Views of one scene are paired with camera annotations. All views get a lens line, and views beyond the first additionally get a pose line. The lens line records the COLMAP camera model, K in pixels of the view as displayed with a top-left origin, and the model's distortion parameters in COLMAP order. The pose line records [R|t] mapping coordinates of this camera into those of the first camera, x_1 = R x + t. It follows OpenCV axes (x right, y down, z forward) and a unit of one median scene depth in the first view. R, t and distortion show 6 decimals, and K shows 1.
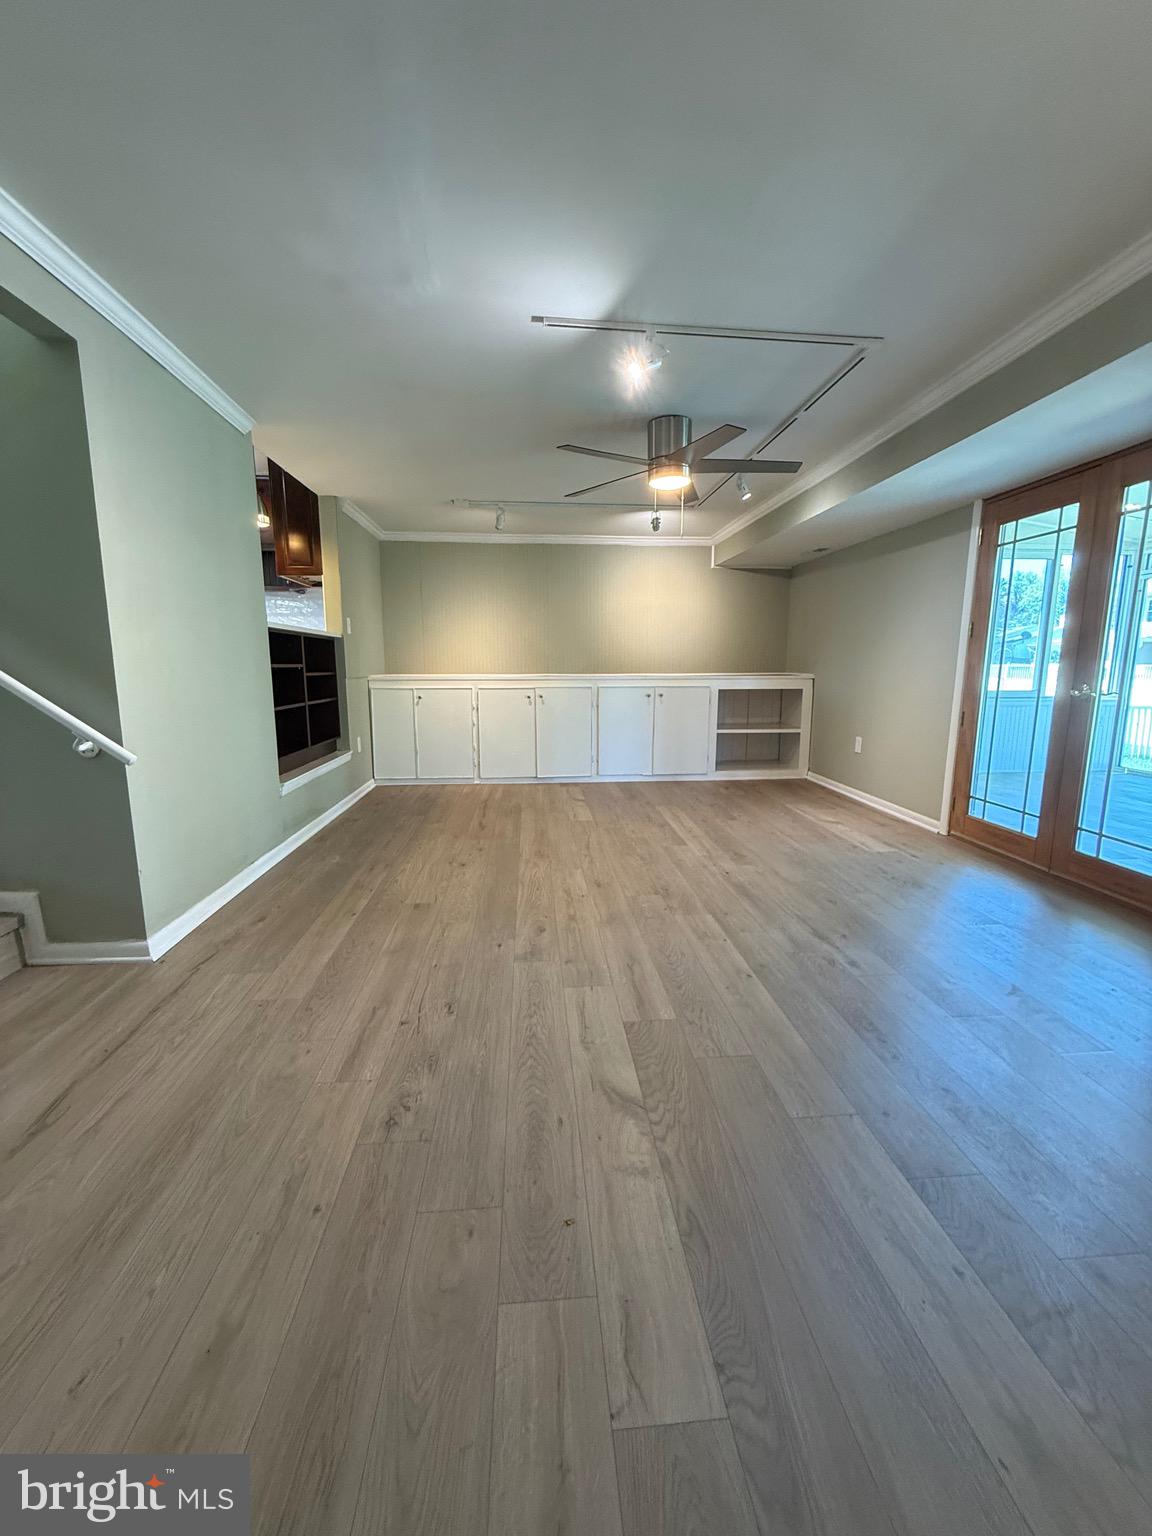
lens RADIAL K [[612.7, 0, 576.4], [0, 612.7, 764.4], [0, 0, 1]] dist [0.000600, 0.000416]
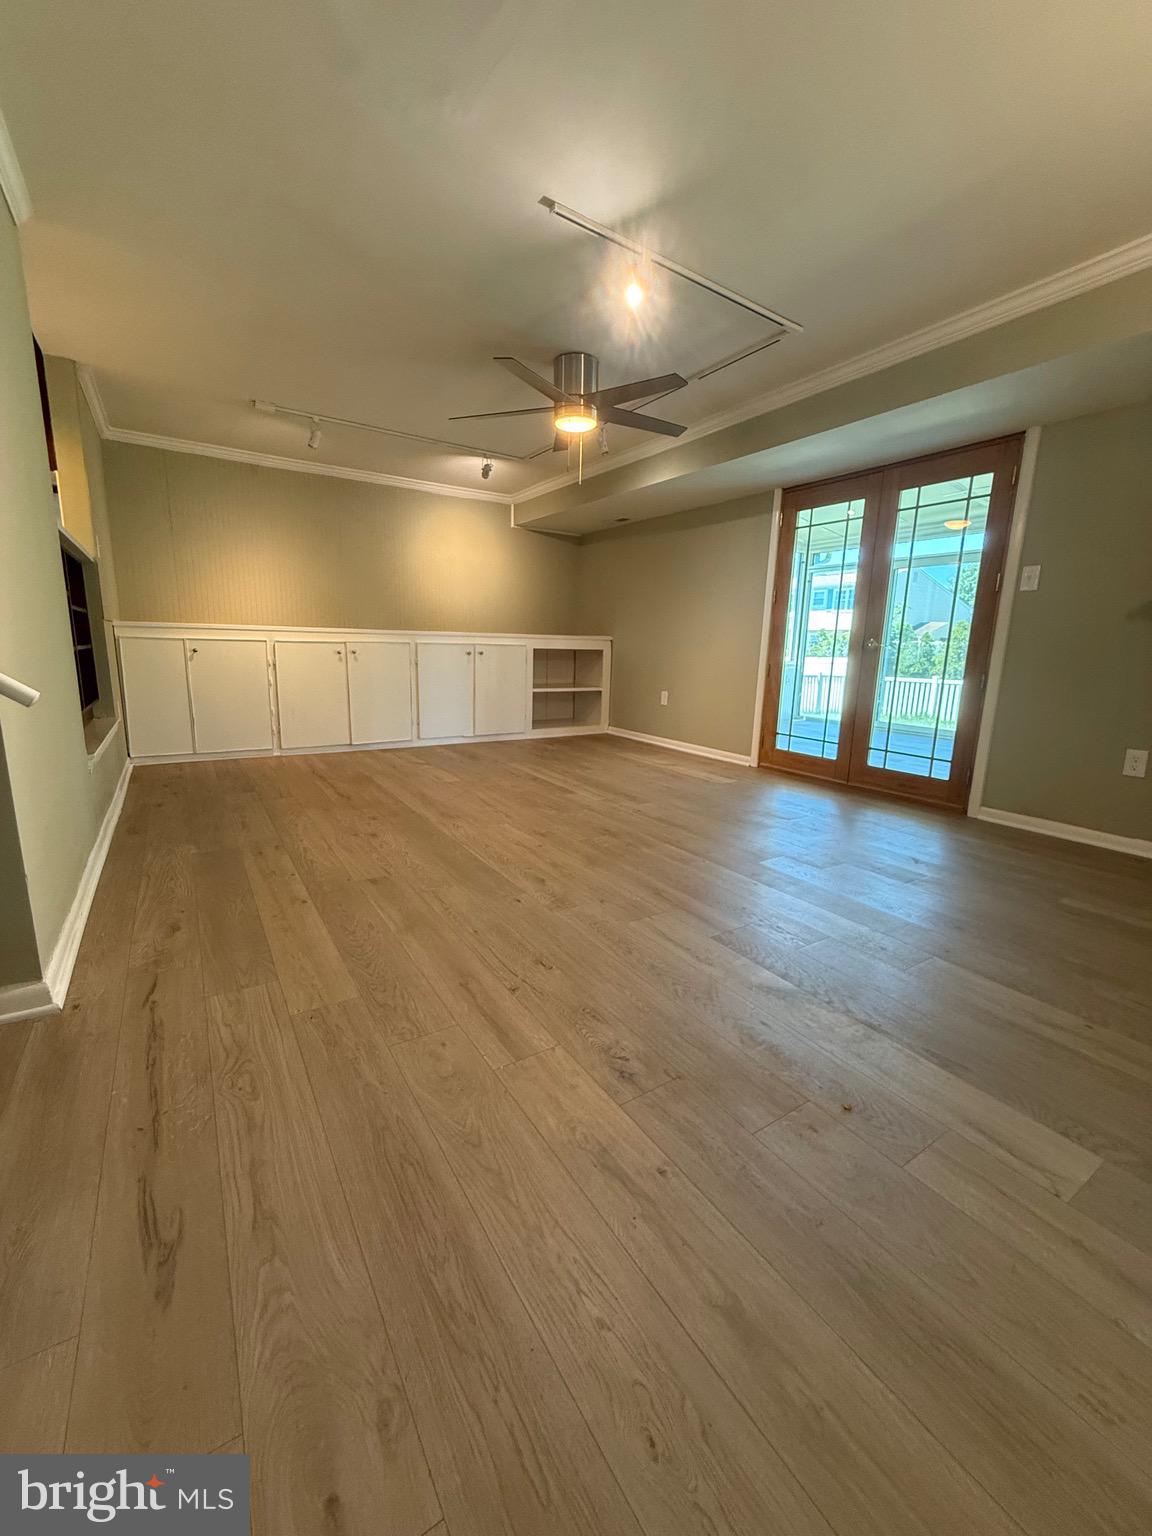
lens RADIAL K [[614.0, 0, 577.2], [0, 614.0, 762.6], [0, 0, 1]] dist [-0.000202, 0.000108]
pose [[0.881233, -0.066923, 0.467921, -0.307352], [0.050173, 0.997578, 0.048185, 0.033133], [-0.470012, -0.018985, 0.882456, 0.101547]]
